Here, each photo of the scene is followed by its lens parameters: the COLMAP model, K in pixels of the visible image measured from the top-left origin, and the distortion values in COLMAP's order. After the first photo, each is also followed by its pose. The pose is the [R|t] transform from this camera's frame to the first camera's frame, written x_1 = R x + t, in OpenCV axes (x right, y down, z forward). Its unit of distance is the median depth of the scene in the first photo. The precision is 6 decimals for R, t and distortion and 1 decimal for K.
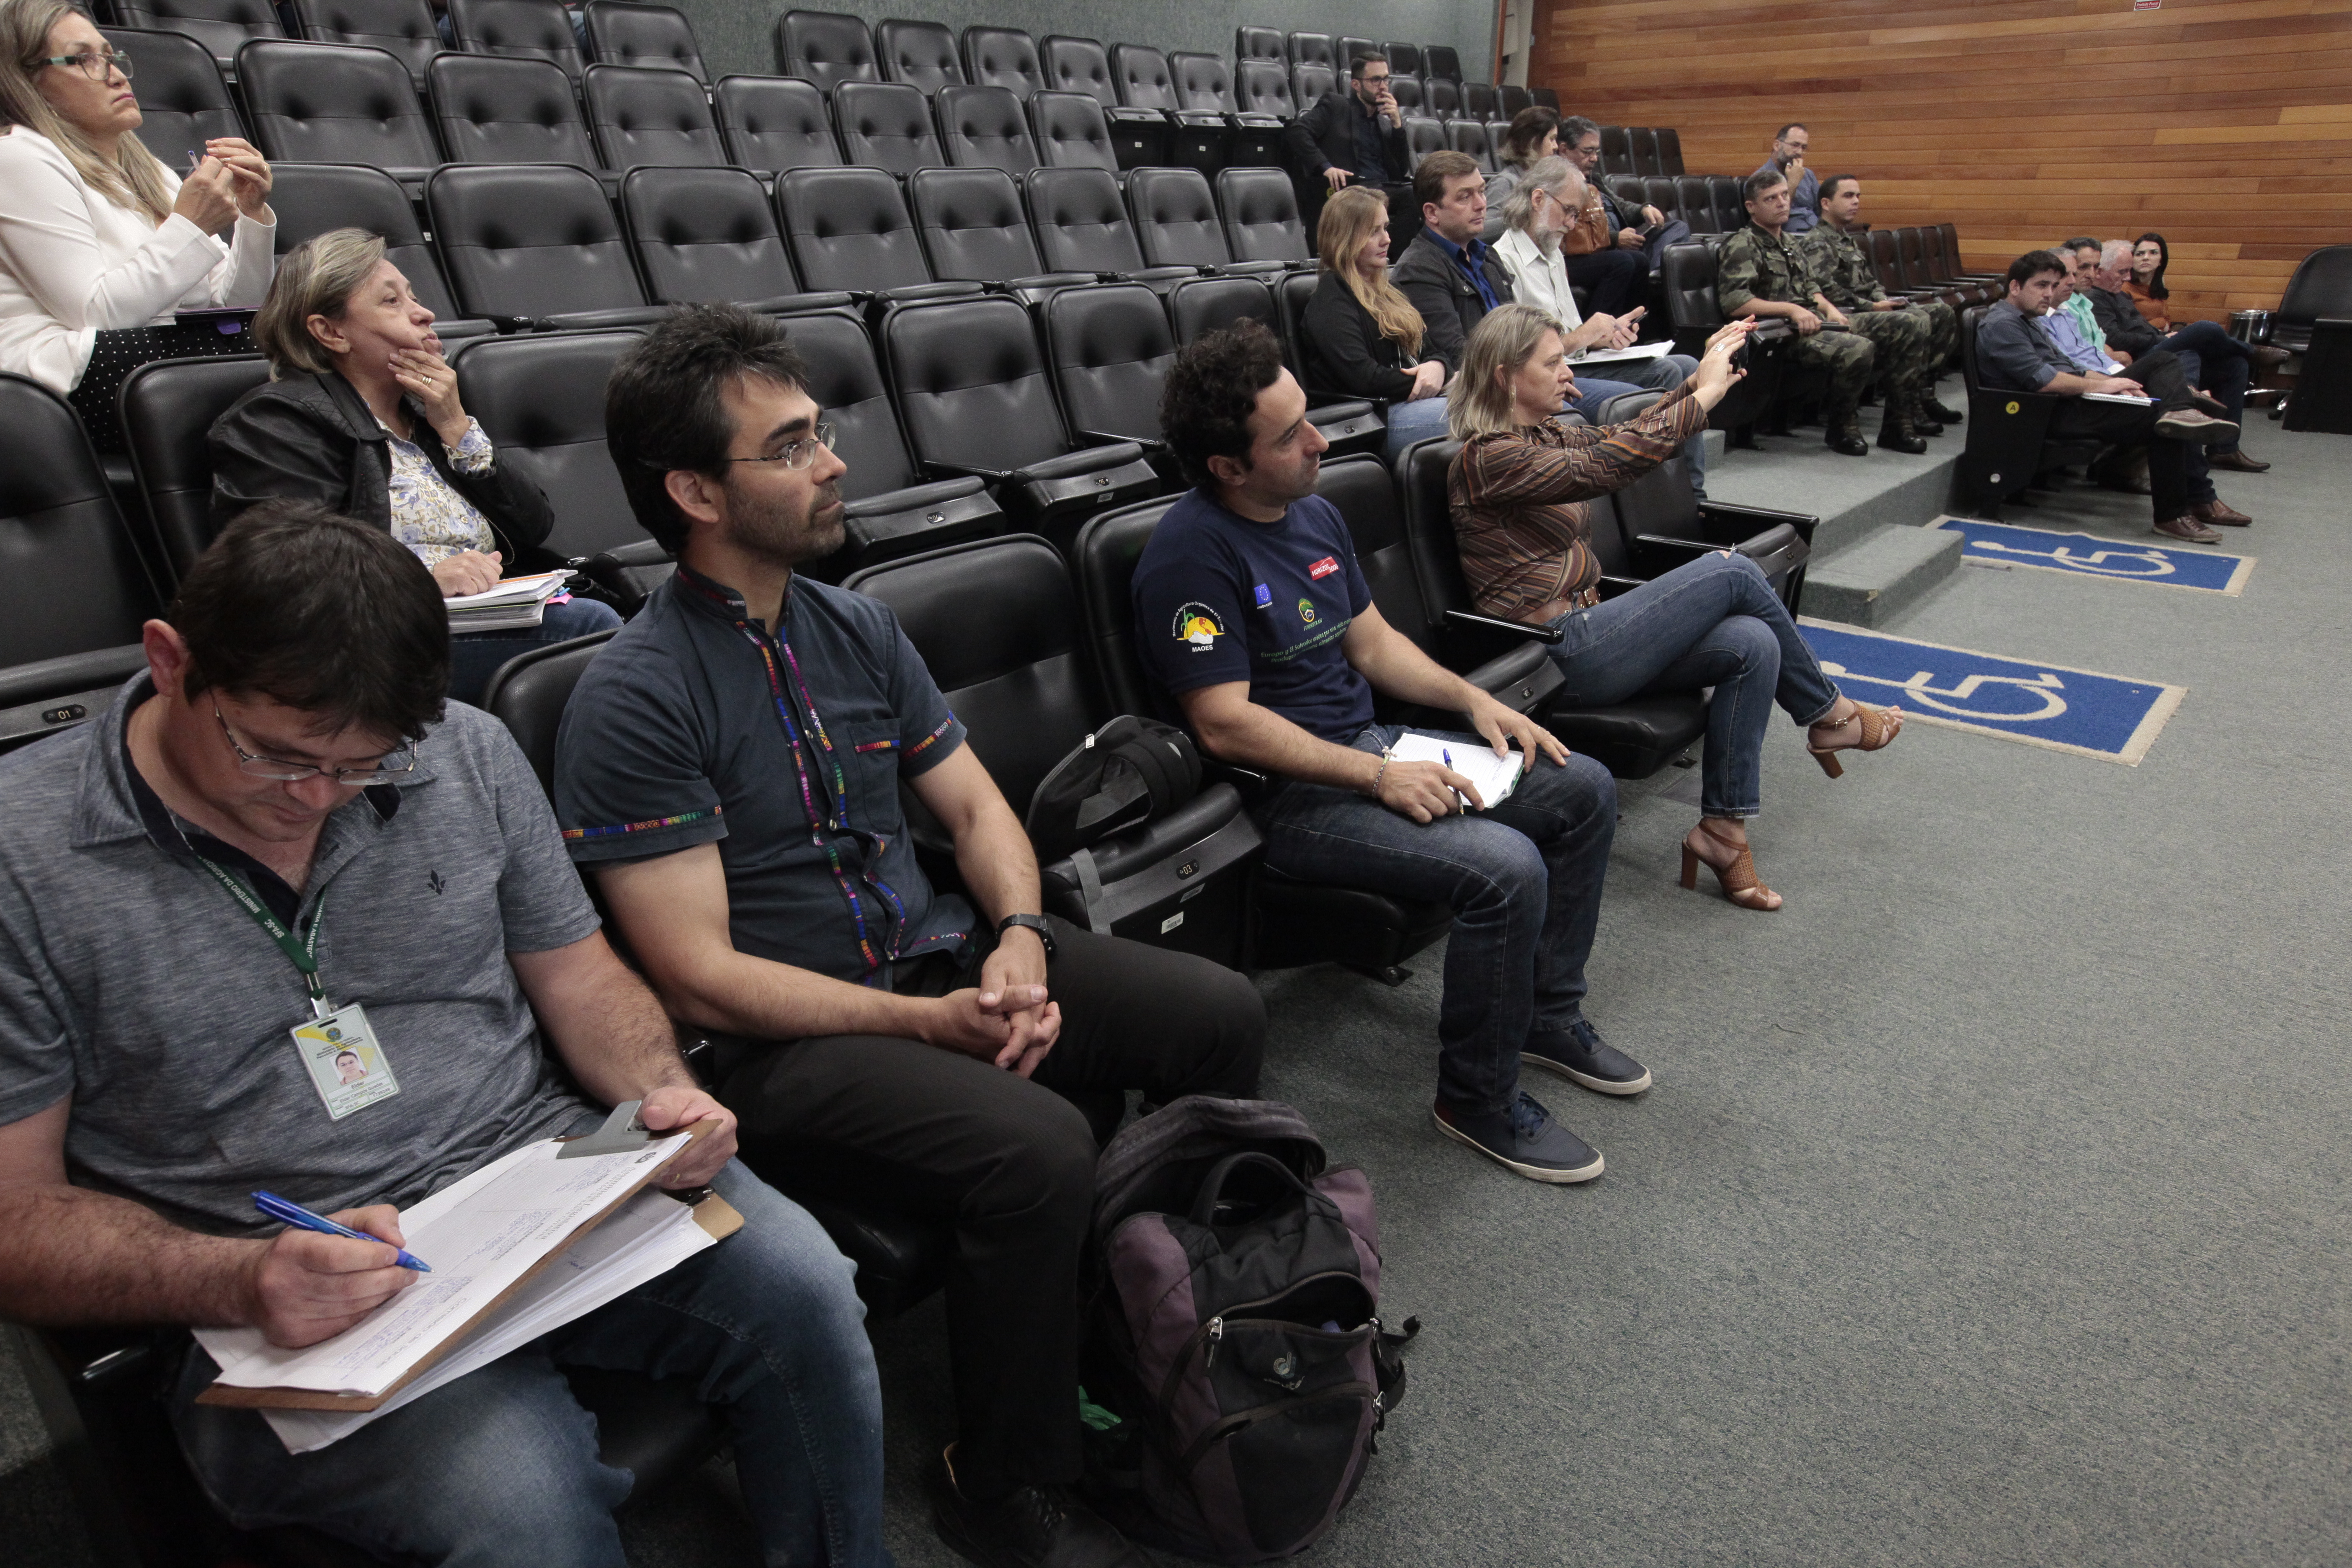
lens RADIAL K [[1430.1, 0, 1175.3], [0, 1430.1, 784.4], [0, 0, 1]] dist [-0.041650, 0.046625]
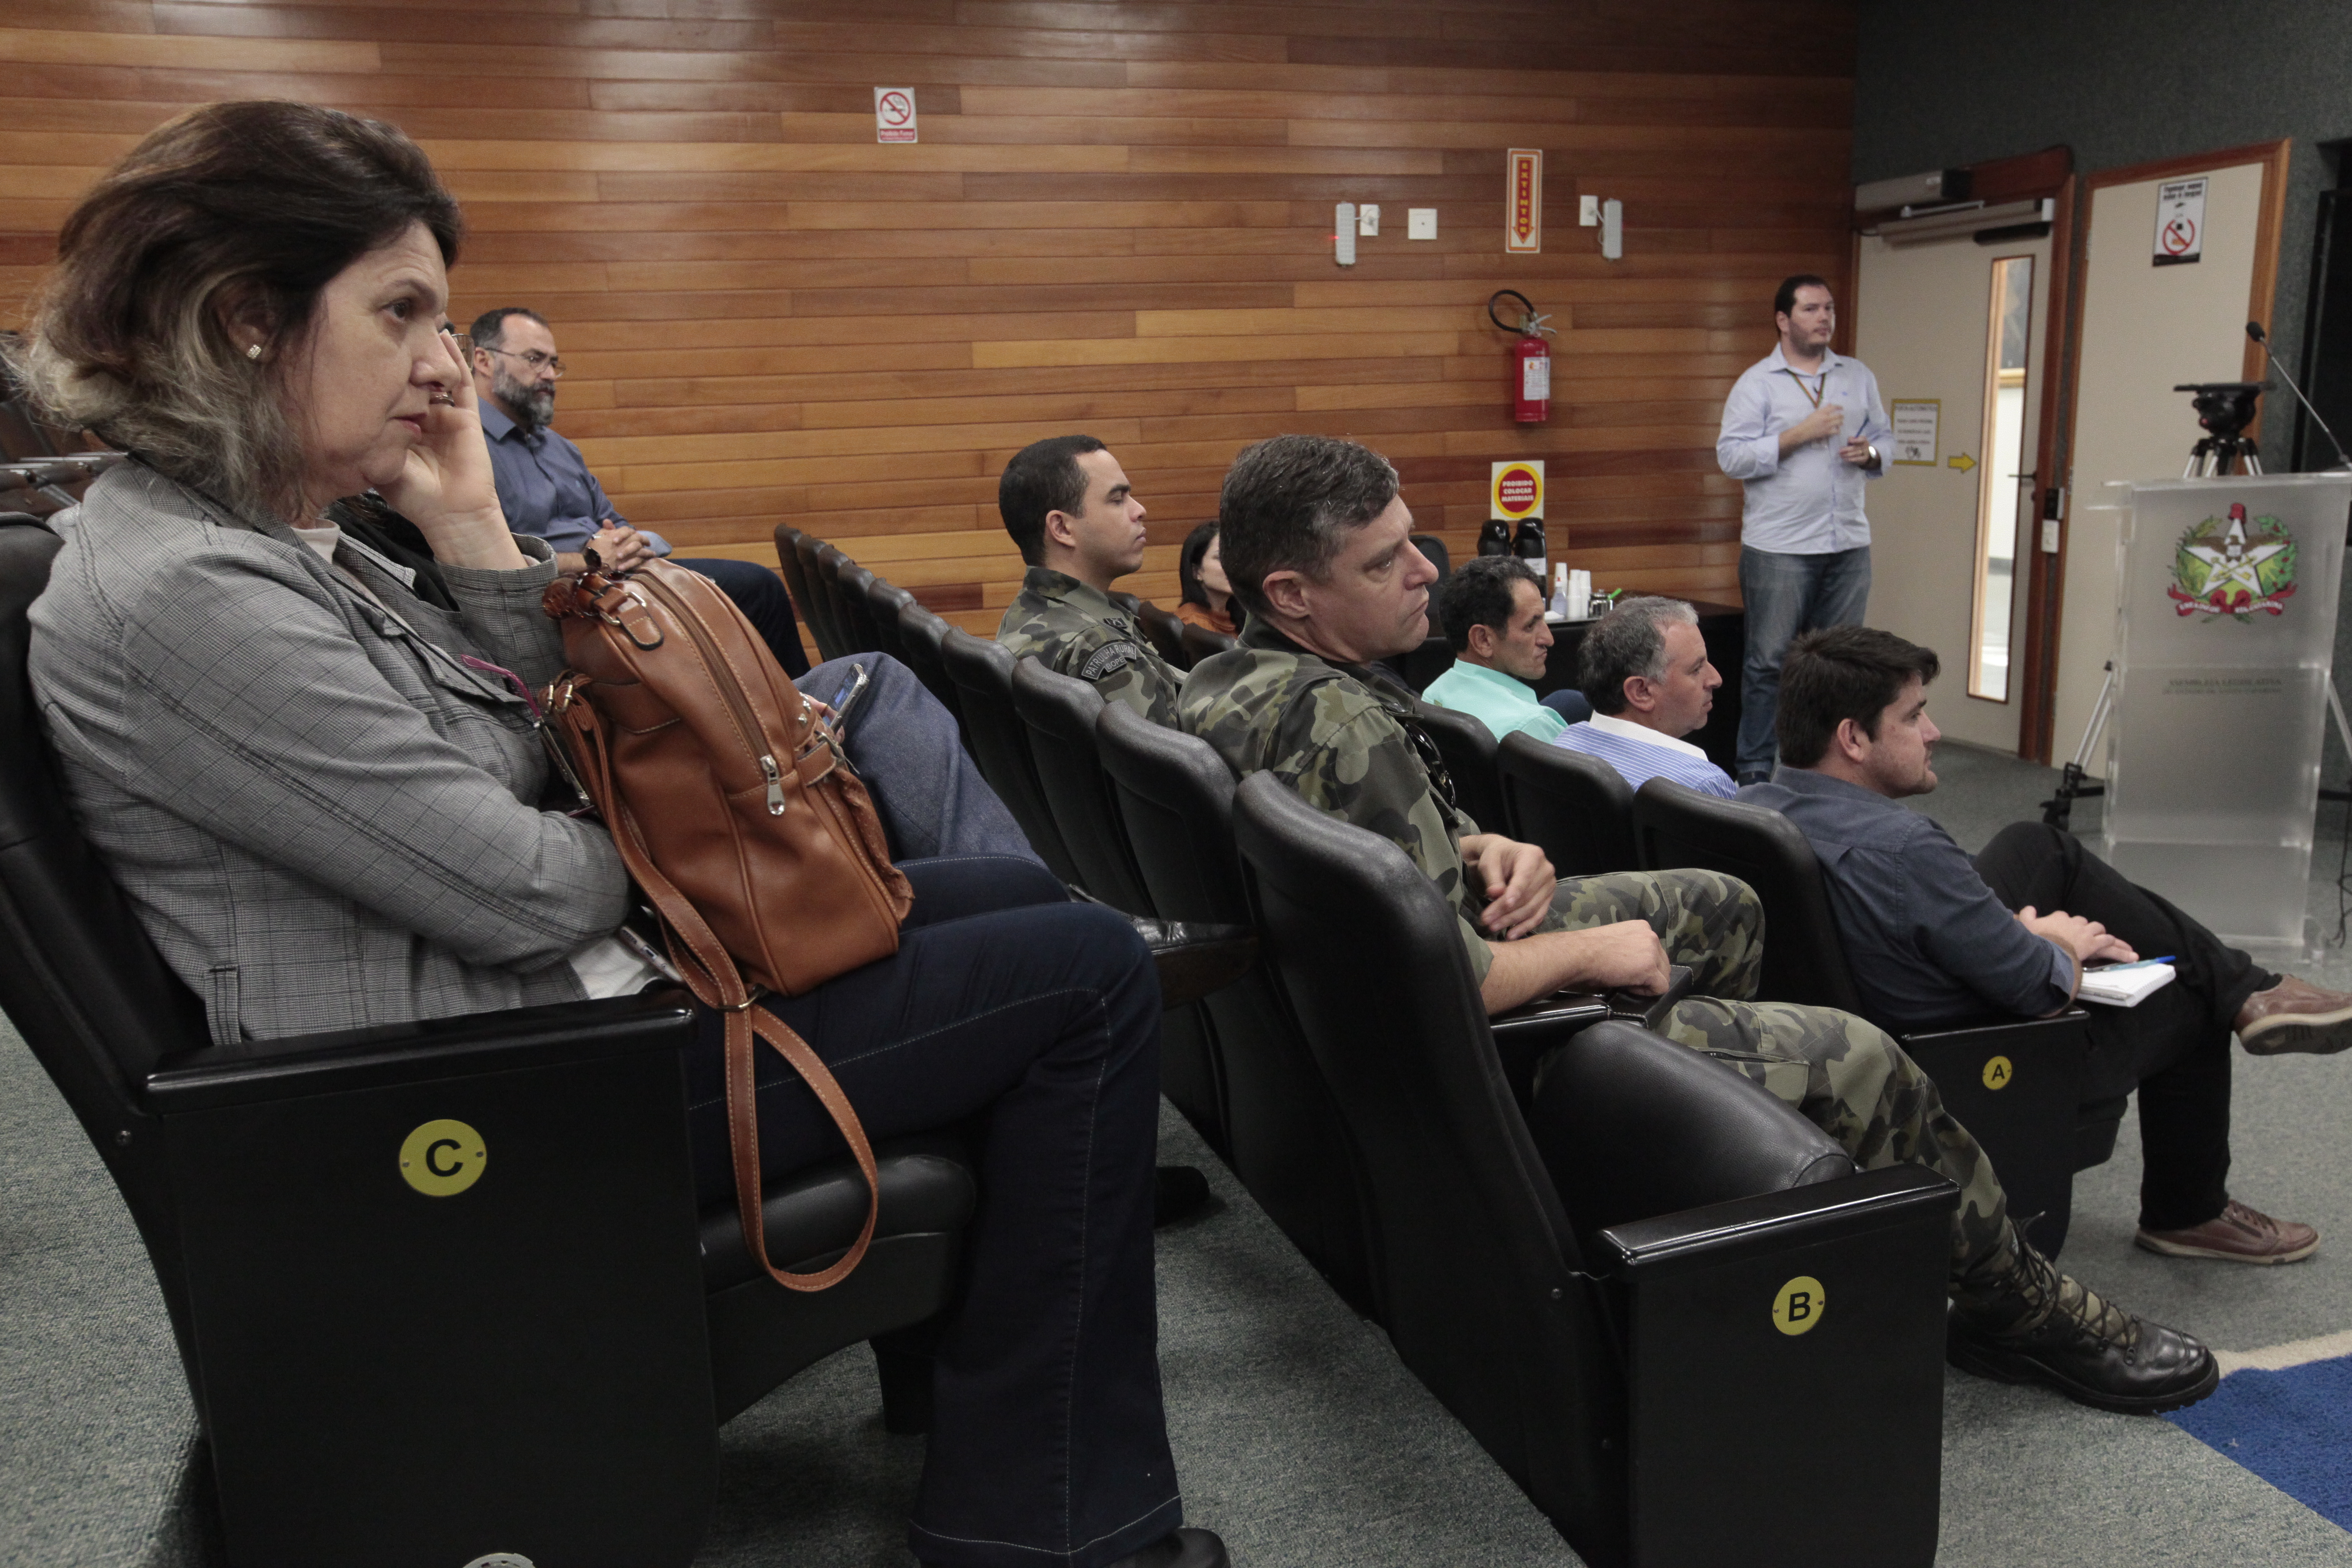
lens RADIAL K [[1887.4, 0, 1176.0], [0, 1887.4, 784.0], [0, 0, 1]] dist [-0.008139, -0.002876]
pose [[0.498795, -0.202450, 0.842744, 0.096767], [0.365796, 0.930668, 0.007069, -0.384054], [-0.785746, 0.304747, 0.538268, 0.823668]]
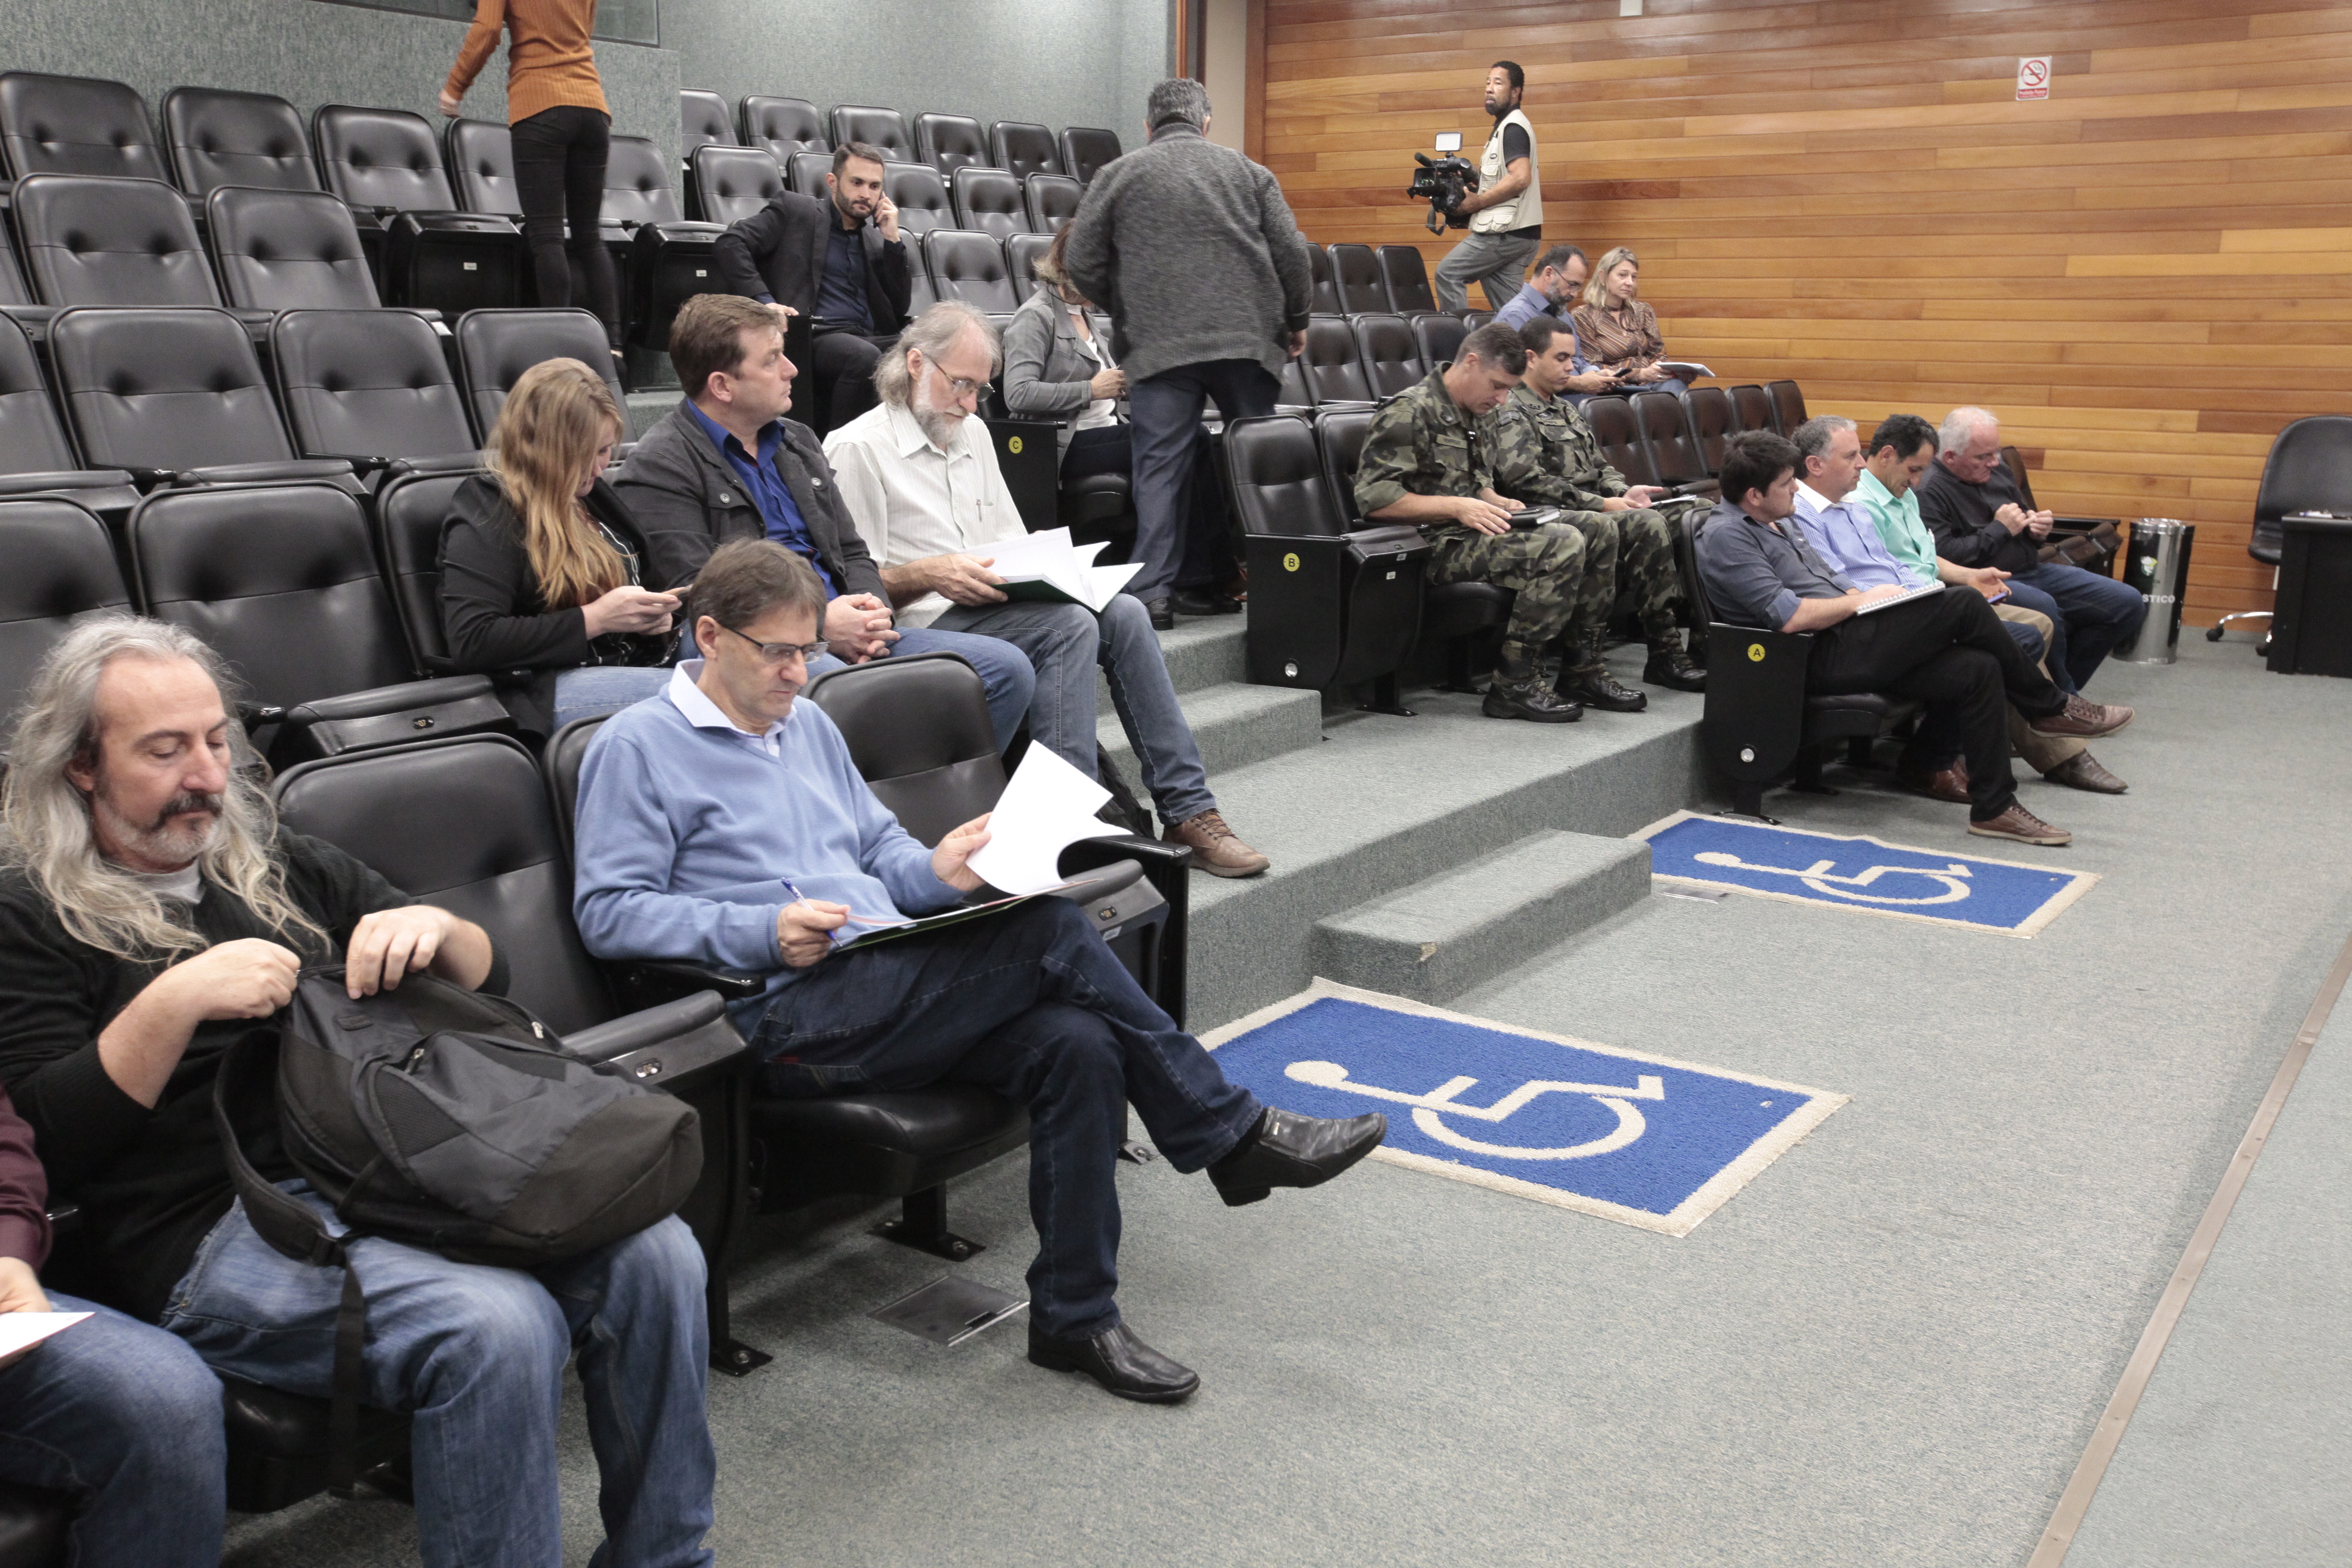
lens RADIAL K [[2180.3, 0, 1180.5], [0, 2180.3, 801.0], [0, 0, 1]] dist [-0.001045, 0.140124]
pose [[0.995895, -0.009645, 0.090001, 0.209014], [0.025023, 0.984895, -0.171336, -0.024323], [-0.086989, 0.172885, 0.981093, 0.017653]]
